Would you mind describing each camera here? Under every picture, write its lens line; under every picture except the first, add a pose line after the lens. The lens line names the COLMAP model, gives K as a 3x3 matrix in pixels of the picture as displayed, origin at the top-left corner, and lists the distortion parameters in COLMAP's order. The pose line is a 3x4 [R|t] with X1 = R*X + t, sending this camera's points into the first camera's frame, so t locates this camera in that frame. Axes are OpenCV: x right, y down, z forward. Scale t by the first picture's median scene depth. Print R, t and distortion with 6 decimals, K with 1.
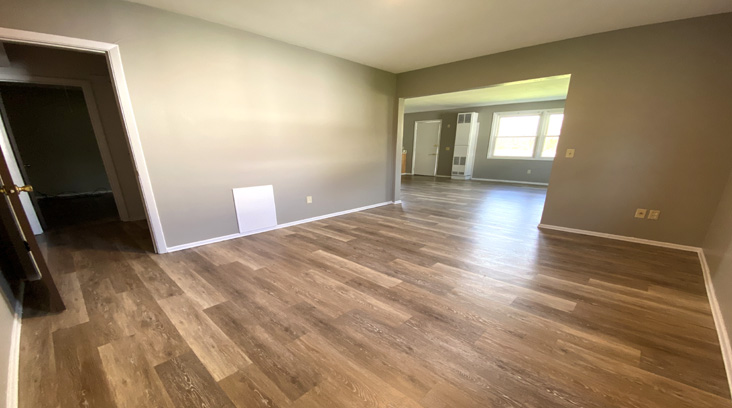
lens RADIAL K [[308.5, 0, 366.0], [0, 308.5, 204.0], [0, 0, 1]] dist [0.000089, -0.000029]
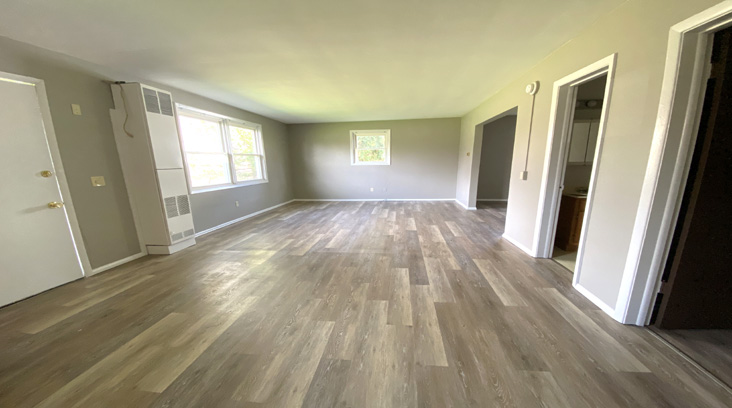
lens RADIAL K [[308.5, 0, 366.0], [0, 308.5, 204.0], [0, 0, 1]] dist [0.000089, -0.000029]
pose [[-0.597740, -0.095213, 0.796016, -0.241102], [0.169488, 0.955470, 0.241557, -0.276052], [-0.783569, 0.279304, -0.554986, 1.430831]]
